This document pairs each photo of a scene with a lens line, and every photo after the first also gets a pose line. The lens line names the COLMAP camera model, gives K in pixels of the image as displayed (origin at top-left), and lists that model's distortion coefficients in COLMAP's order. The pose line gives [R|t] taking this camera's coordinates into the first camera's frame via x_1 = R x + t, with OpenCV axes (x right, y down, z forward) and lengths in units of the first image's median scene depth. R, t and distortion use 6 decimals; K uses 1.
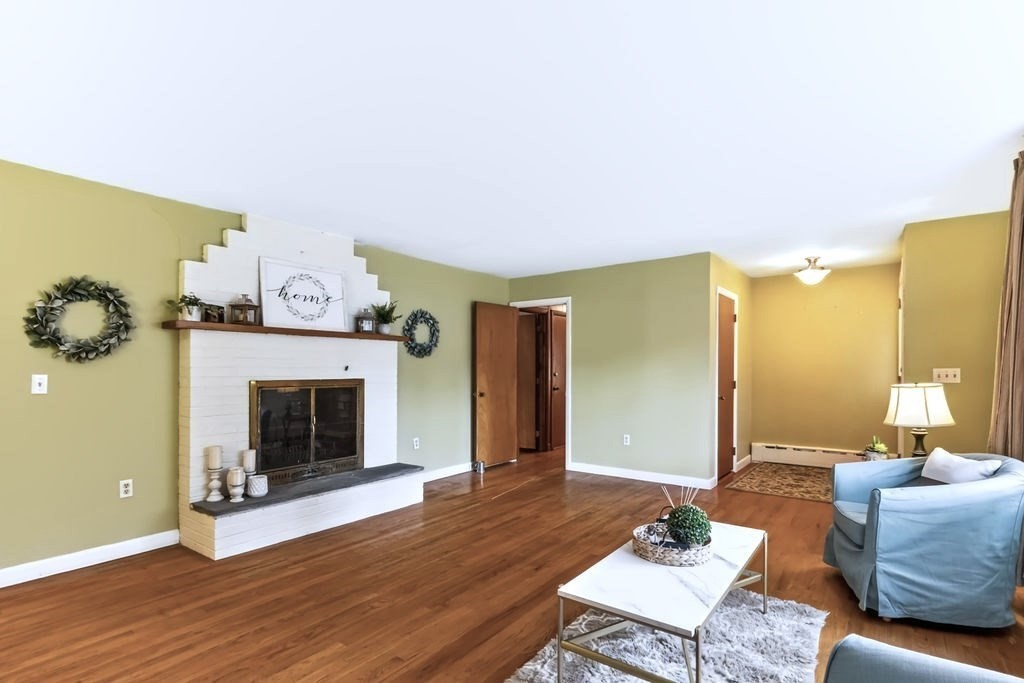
lens RADIAL K [[492.4, 0, 513.1], [0, 492.4, 372.4], [0, 0, 1]] dist [0.001221, 0.000732]
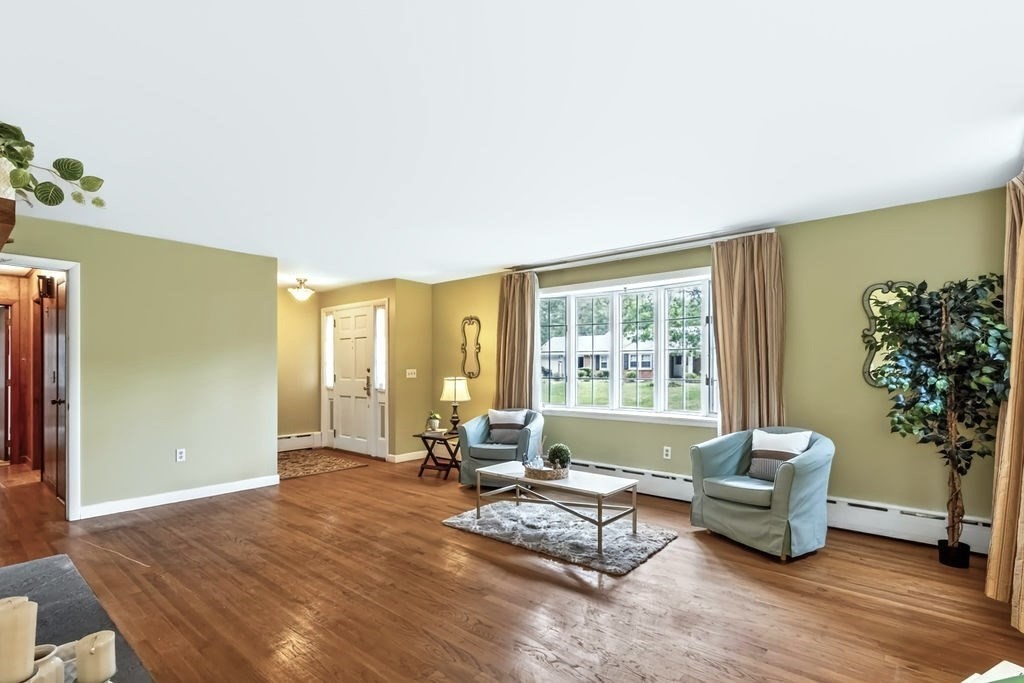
lens RADIAL K [[492.4, 0, 501.5], [0, 492.4, 369.5], [0, 0, 1]] dist [0.001221, 0.000732]
pose [[0.072654, -0.000367, 0.997357, -0.607514], [0.005396, 0.999985, -0.000025, -0.004144], [-0.997343, 0.005384, 0.072655, 0.440114]]
